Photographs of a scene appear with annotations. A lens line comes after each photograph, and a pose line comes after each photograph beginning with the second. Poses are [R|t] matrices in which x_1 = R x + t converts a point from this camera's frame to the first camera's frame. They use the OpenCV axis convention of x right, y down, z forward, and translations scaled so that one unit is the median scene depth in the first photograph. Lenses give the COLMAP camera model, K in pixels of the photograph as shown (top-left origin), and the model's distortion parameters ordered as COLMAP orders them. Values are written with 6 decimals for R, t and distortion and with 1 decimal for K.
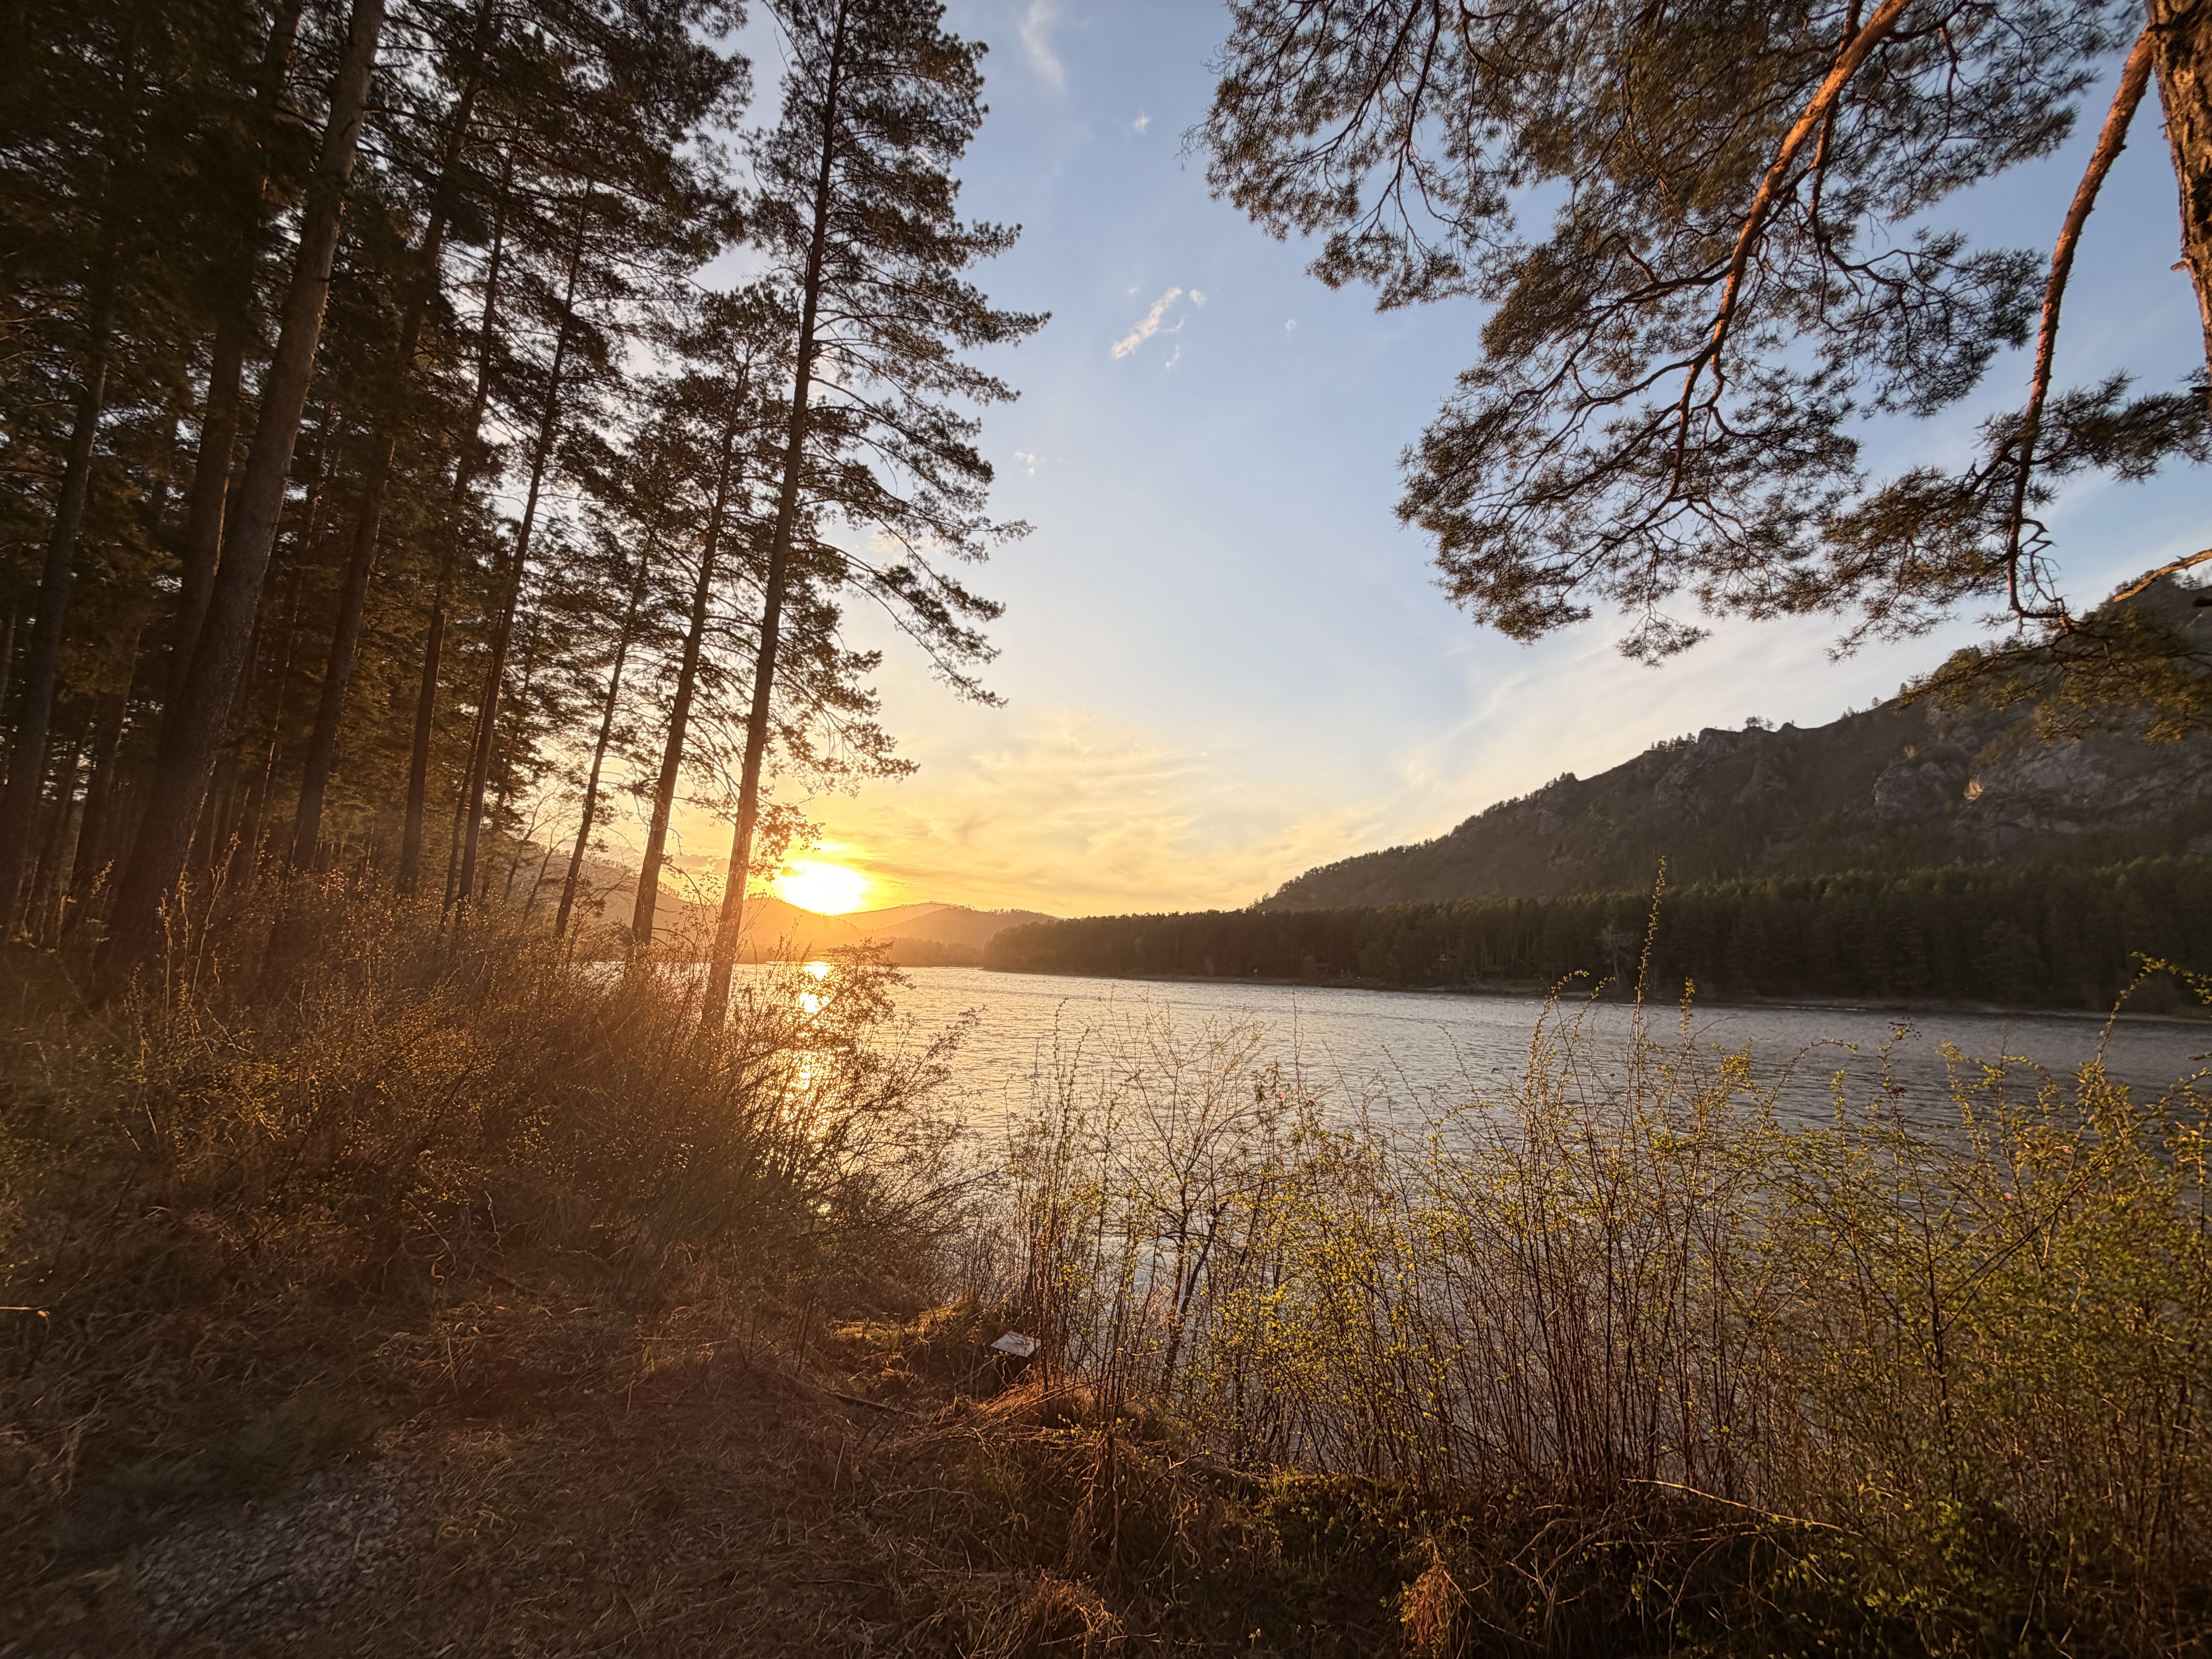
lens RADIAL K [[876.0, 0, 1101.0], [0, 876.0, 811.1], [0, 0, 1]] dist [-0.003371, 0.000720]
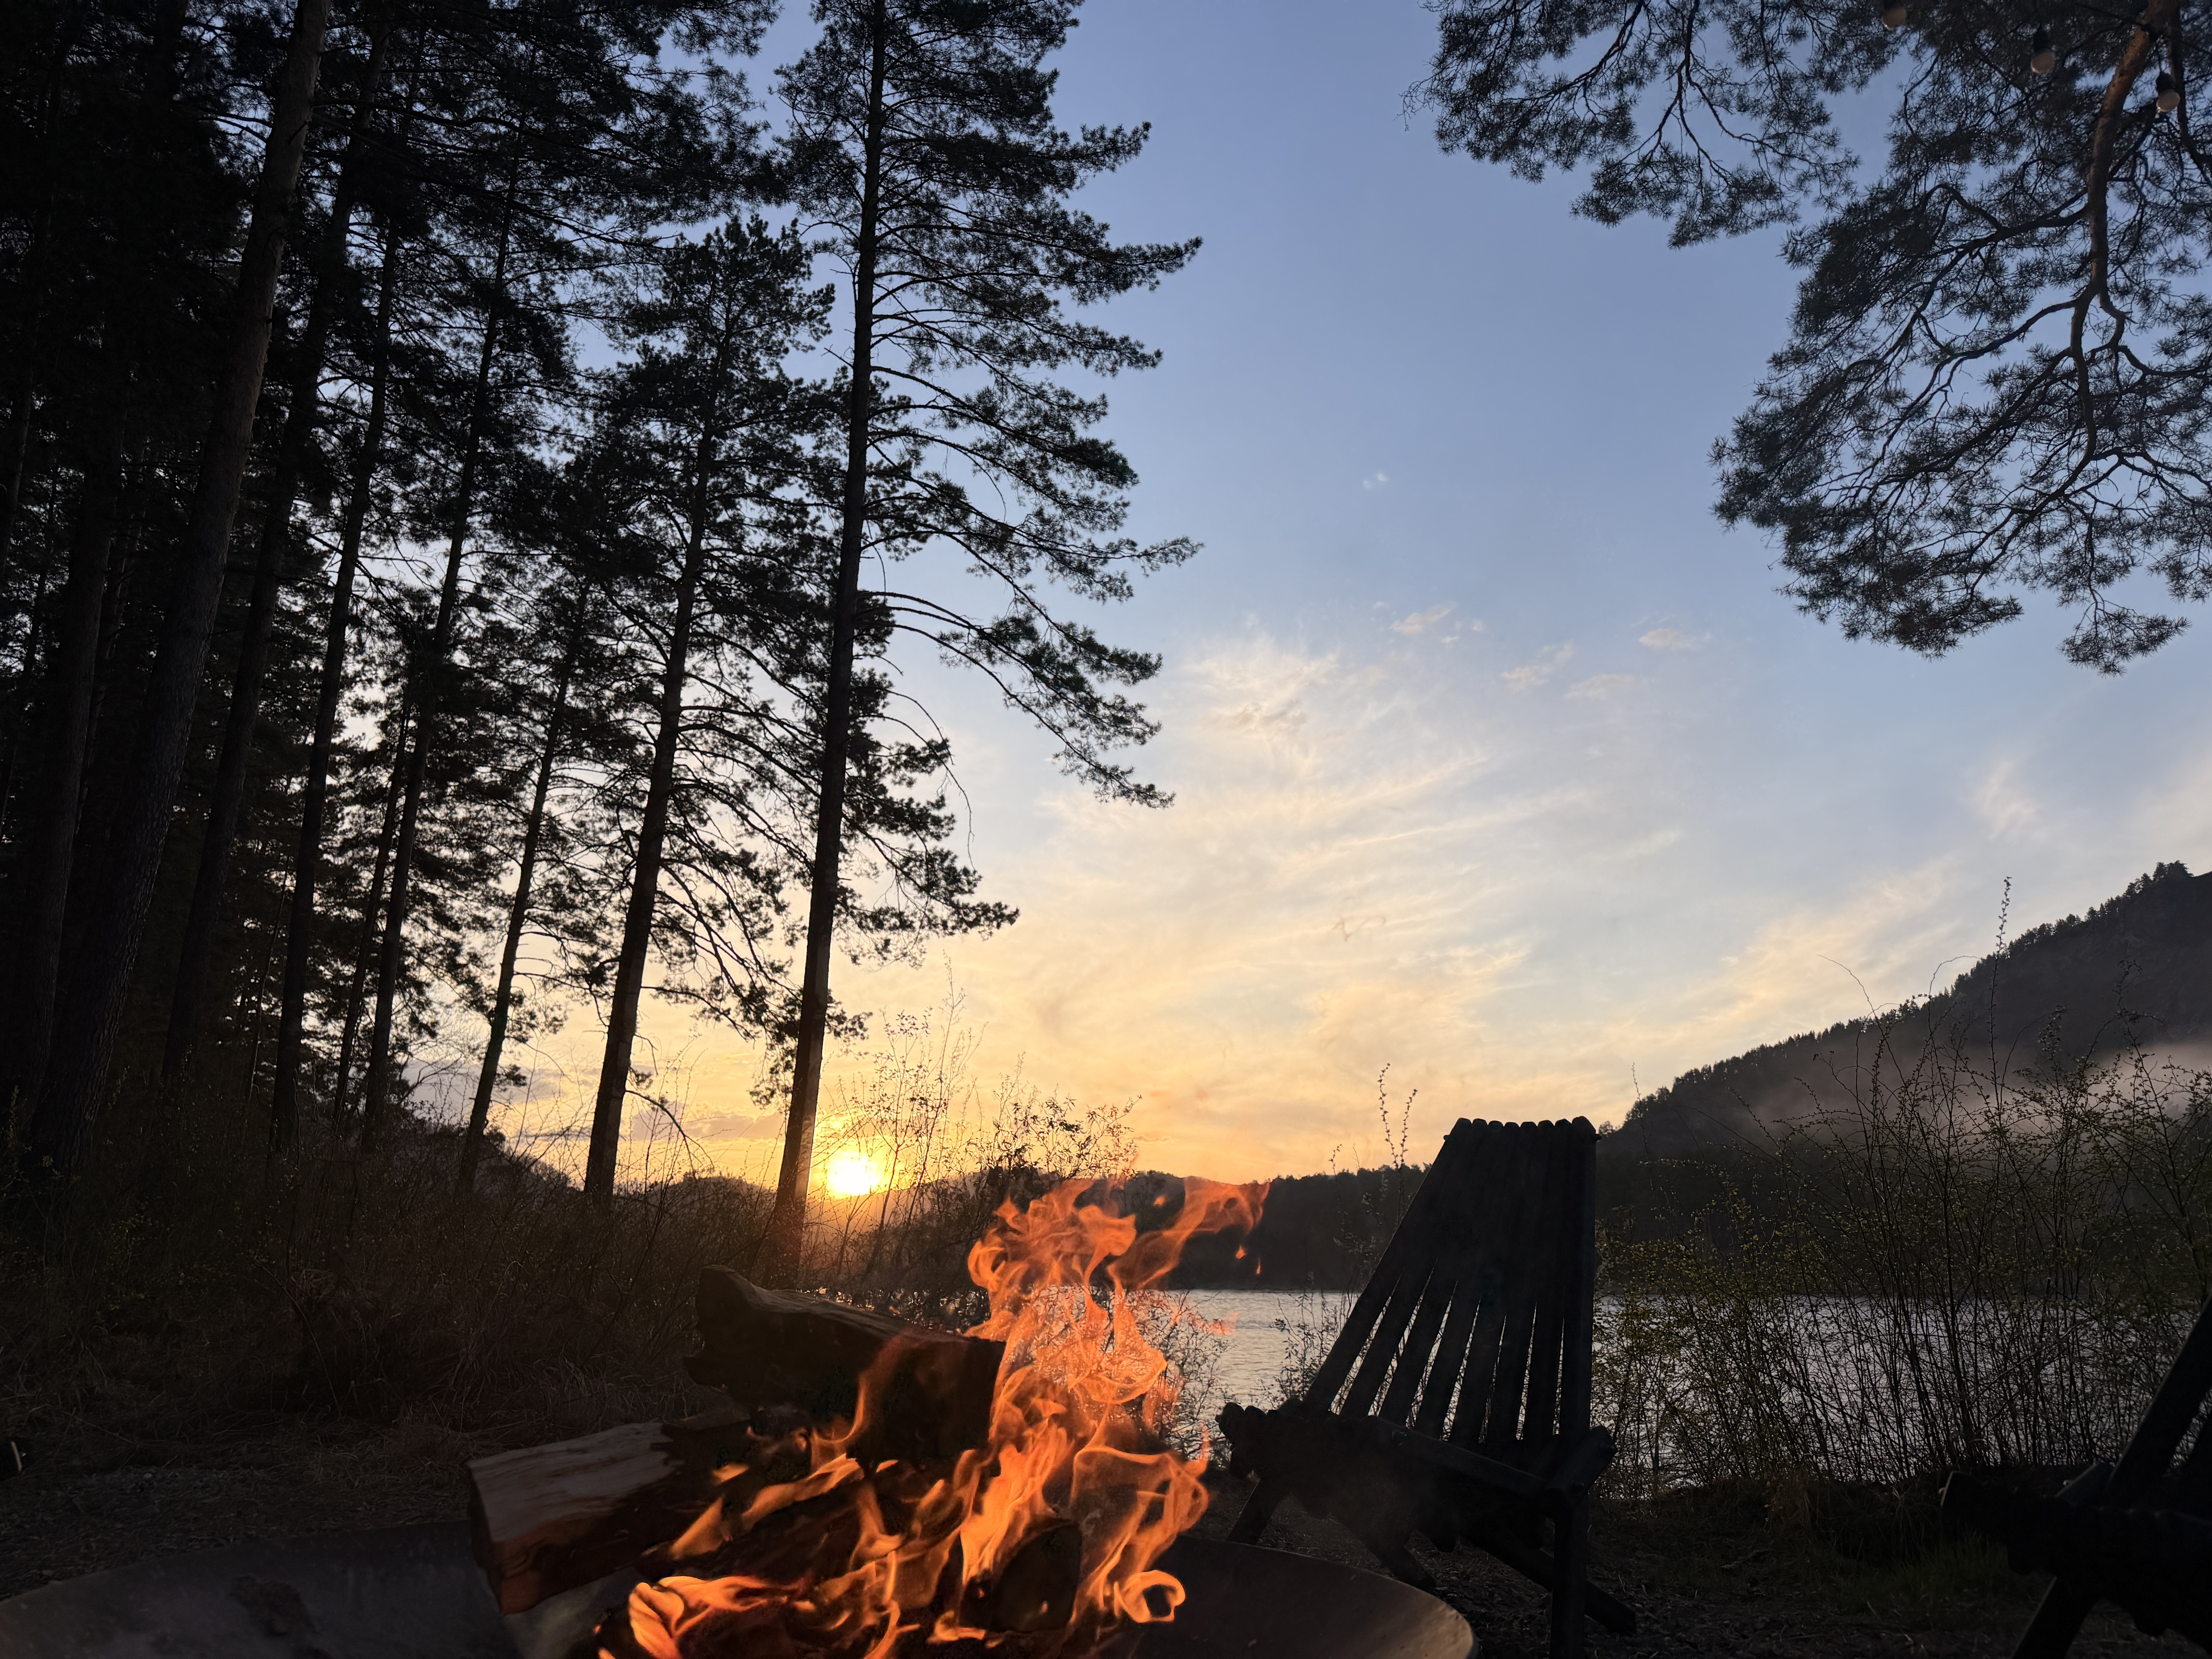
lens RADIAL K [[1544.7, 0, 1088.9], [0, 1544.7, 846.1], [0, 0, 1]] dist [0.025015, -0.031640]
pose [[0.990507, -0.071567, -0.117366, -0.036027], [0.059892, 0.993167, -0.100159, 0.028747], [0.123733, 0.092179, 0.988025, -0.190217]]
